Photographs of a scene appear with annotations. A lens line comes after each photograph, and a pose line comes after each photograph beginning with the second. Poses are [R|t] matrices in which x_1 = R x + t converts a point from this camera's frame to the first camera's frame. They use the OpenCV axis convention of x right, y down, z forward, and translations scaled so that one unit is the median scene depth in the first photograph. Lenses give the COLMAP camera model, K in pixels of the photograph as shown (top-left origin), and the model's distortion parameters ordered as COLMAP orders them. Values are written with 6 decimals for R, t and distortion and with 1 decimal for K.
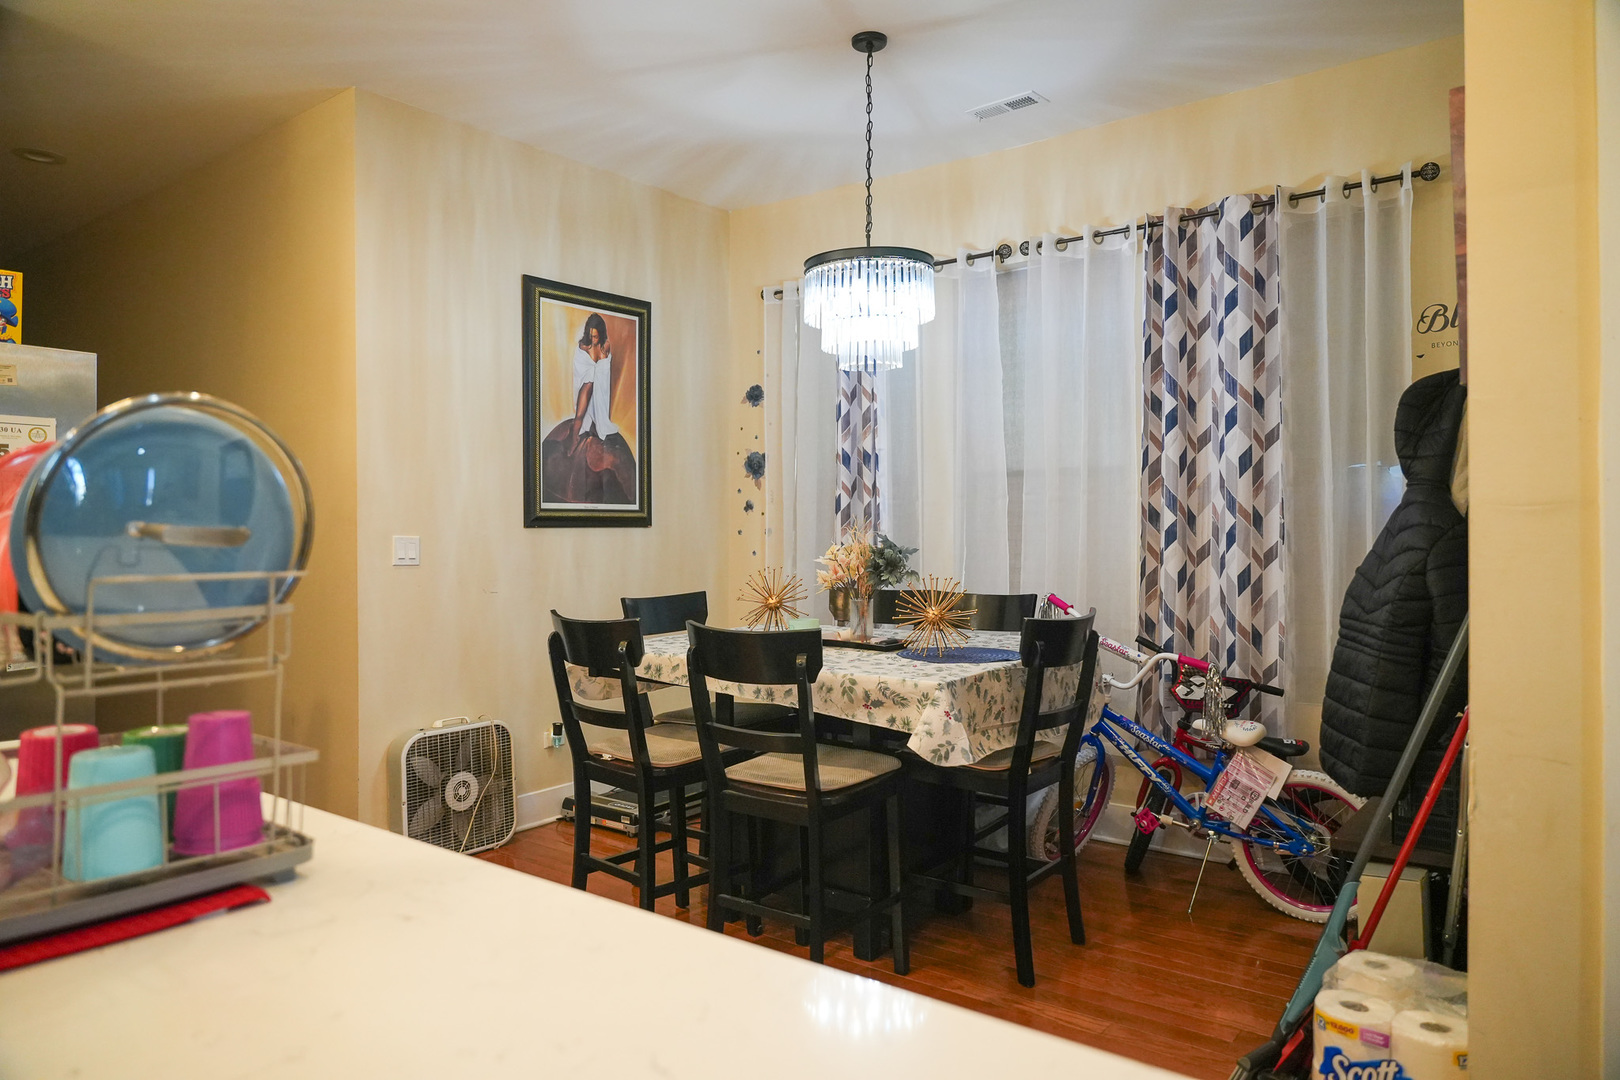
lens RADIAL K [[1076.4, 0, 825.9], [0, 1076.4, 540.2], [0, 0, 1]] dist [-0.015382, 0.023443]
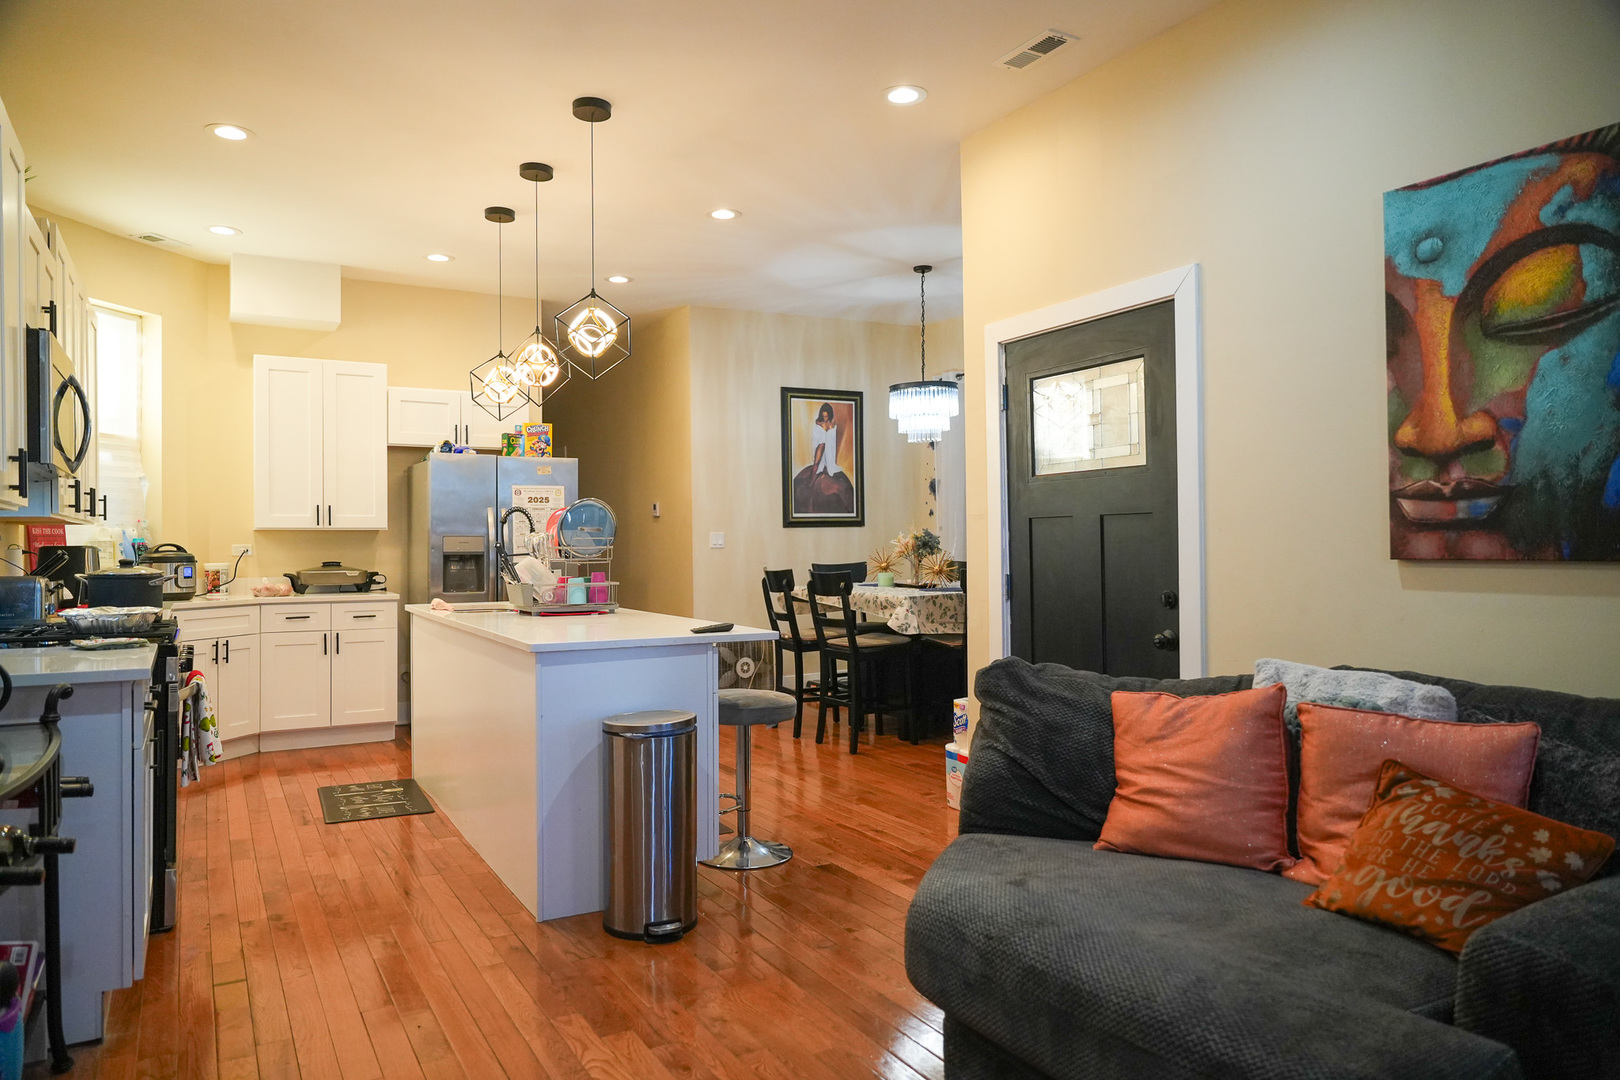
lens RADIAL K [[1076.4, 0, 825.9], [0, 1076.4, 540.2], [0, 0, 1]] dist [-0.015382, 0.023443]
pose [[0.927470, -0.007066, -0.373831, 0.453994], [0.006992, 0.999974, -0.001552, 0.012296], [0.373833, -0.001174, 0.927495, -0.635006]]
